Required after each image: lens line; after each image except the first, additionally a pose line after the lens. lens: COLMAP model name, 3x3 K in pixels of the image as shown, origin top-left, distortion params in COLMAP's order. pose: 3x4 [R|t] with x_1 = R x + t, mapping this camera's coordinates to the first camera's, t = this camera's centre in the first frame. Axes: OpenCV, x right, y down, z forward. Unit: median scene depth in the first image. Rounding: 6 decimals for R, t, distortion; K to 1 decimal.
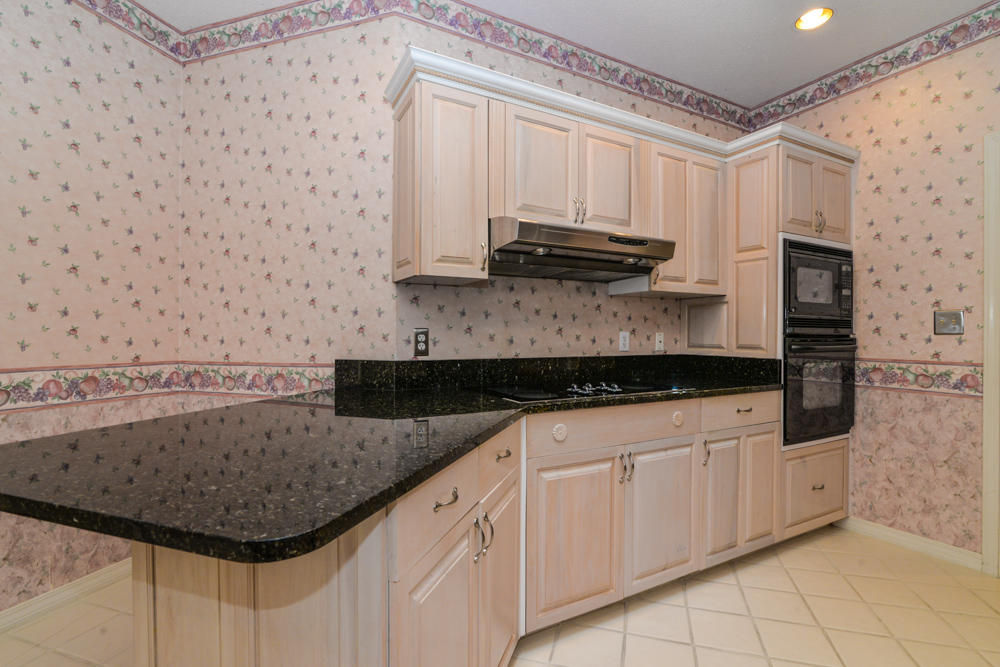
lens RADIAL K [[458.2, 0, 503.7], [0, 458.2, 337.7], [0, 0, 1]] dist [-0.017304, -0.000551]
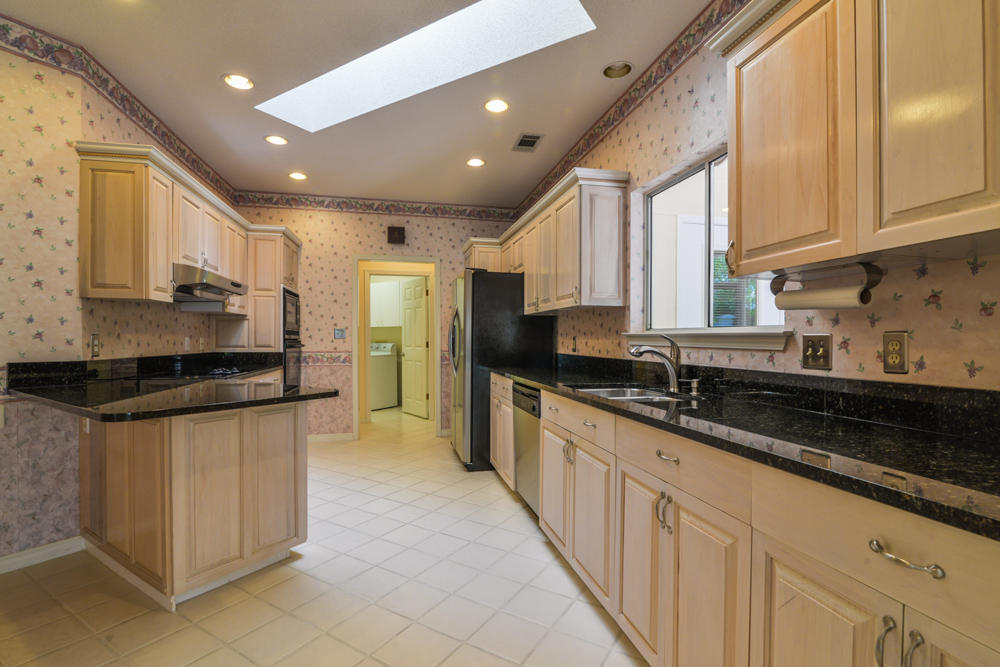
lens RADIAL K [[458.2, 0, 503.7], [0, 458.2, 337.7], [0, 0, 1]] dist [-0.017304, -0.000551]
pose [[0.257408, 0.001201, 0.966302, -0.927251], [0.004056, 0.999989, -0.002323, -0.003938], [-0.966294, 0.004517, 0.257400, -0.339428]]
